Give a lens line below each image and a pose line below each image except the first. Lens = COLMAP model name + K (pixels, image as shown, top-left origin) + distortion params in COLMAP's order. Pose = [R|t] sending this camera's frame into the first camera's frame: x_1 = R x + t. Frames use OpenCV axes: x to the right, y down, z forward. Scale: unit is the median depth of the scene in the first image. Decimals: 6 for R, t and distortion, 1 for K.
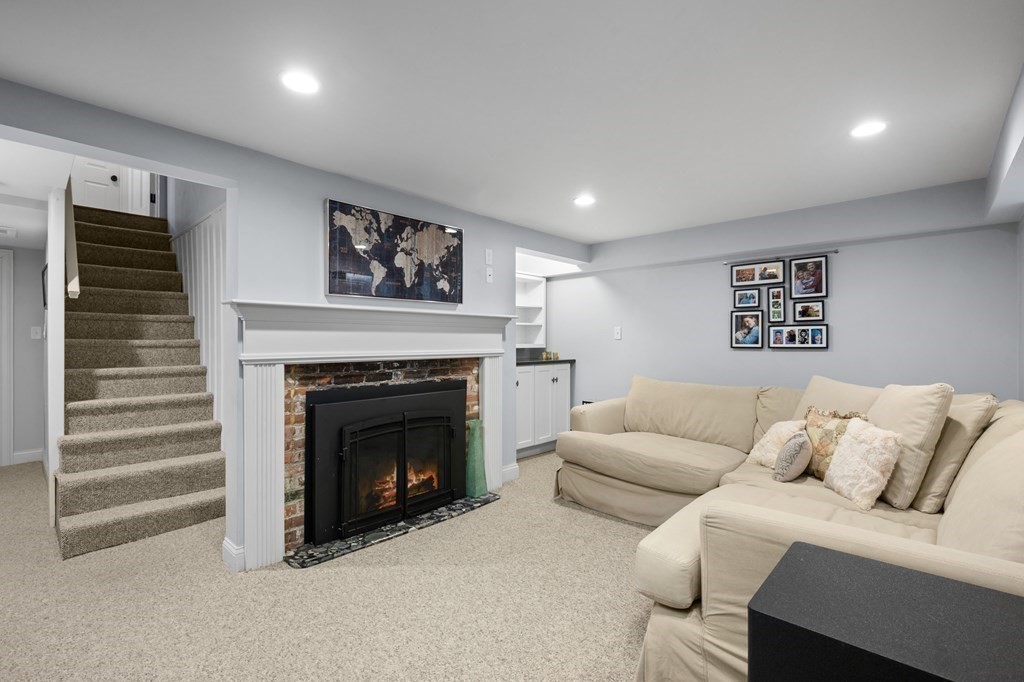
lens RADIAL K [[468.8, 0, 505.8], [0, 468.8, 340.8], [0, 0, 1]] dist [-0.005790, -0.000364]
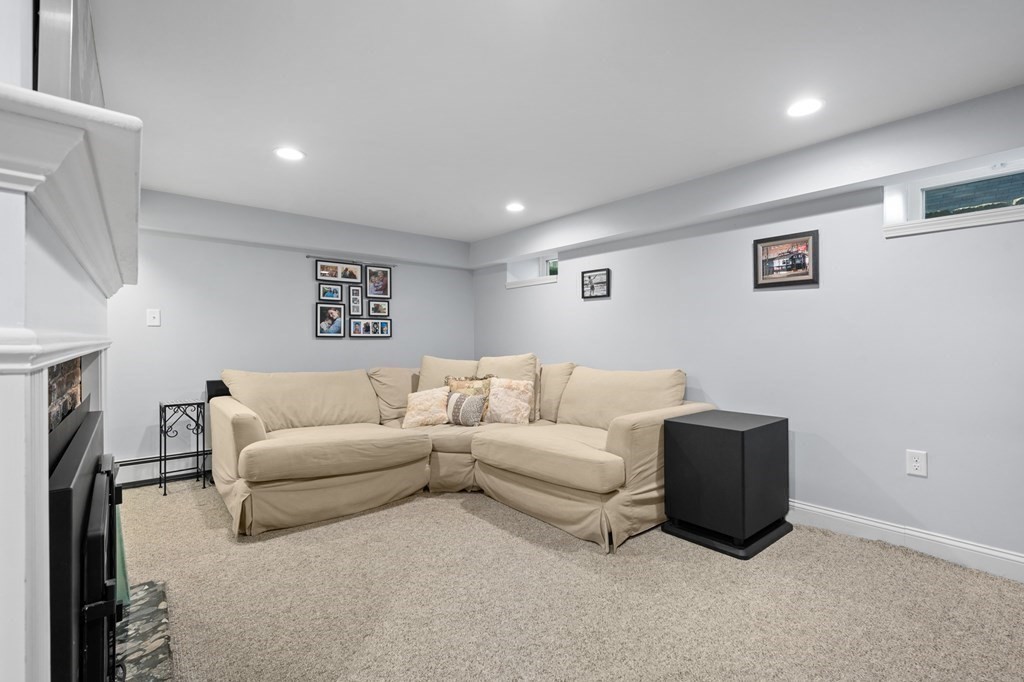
lens RADIAL K [[441.6, 0, 504.3], [0, 441.6, 340.4], [0, 0, 1]] dist [0.003075, 0.000269]
pose [[0.143955, -0.000592, 0.989584, -0.487847], [-0.005571, 0.999983, 0.001409, 0.020595], [-0.989569, -0.005716, 0.143949, 0.465042]]
